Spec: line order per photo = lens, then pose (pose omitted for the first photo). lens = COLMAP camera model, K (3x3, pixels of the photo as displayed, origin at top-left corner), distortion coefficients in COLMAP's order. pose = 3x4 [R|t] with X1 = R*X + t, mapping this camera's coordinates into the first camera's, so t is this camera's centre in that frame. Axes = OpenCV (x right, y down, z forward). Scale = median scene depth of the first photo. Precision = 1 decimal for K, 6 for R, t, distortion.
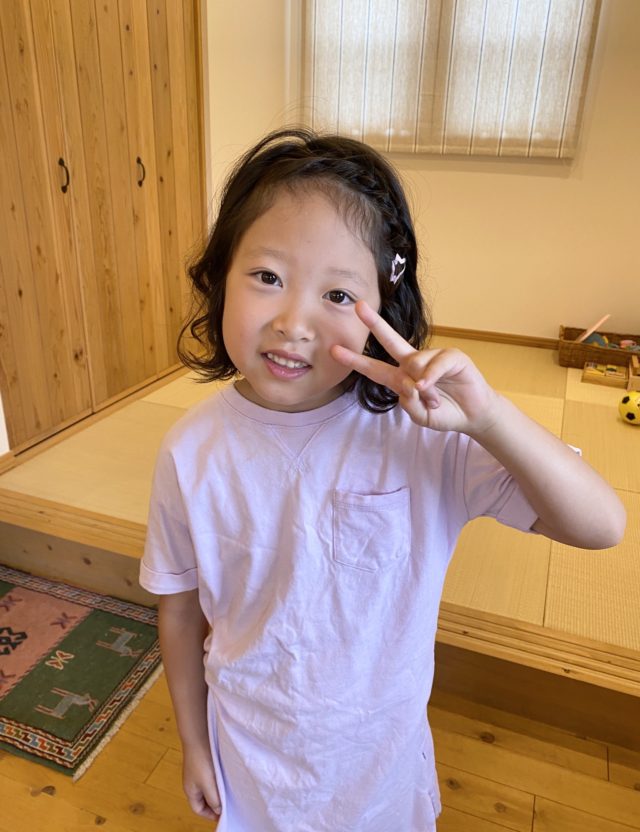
lens RADIAL K [[657.1, 0, 317.4], [0, 657.1, 413.9], [0, 0, 1]] dist [-0.012079, 0.001956]
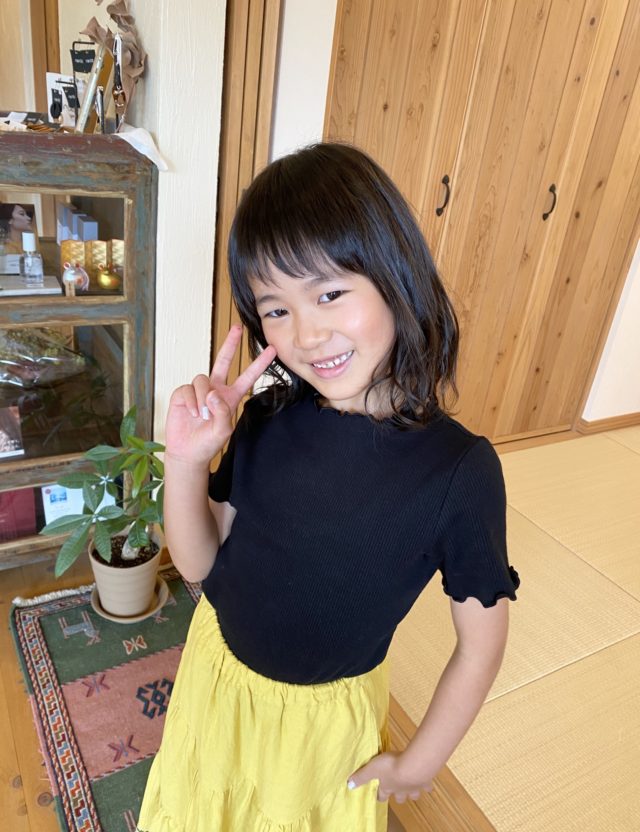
lens RADIAL K [[657.1, 0, 317.7], [0, 657.1, 407.9], [0, 0, 1]] dist [-0.012079, 0.001956]
pose [[0.769842, 0.330474, -0.546013, 0.029675], [-0.333303, 0.937750, 0.097639, -0.120623], [0.544291, 0.106822, 0.832067, 0.213602]]
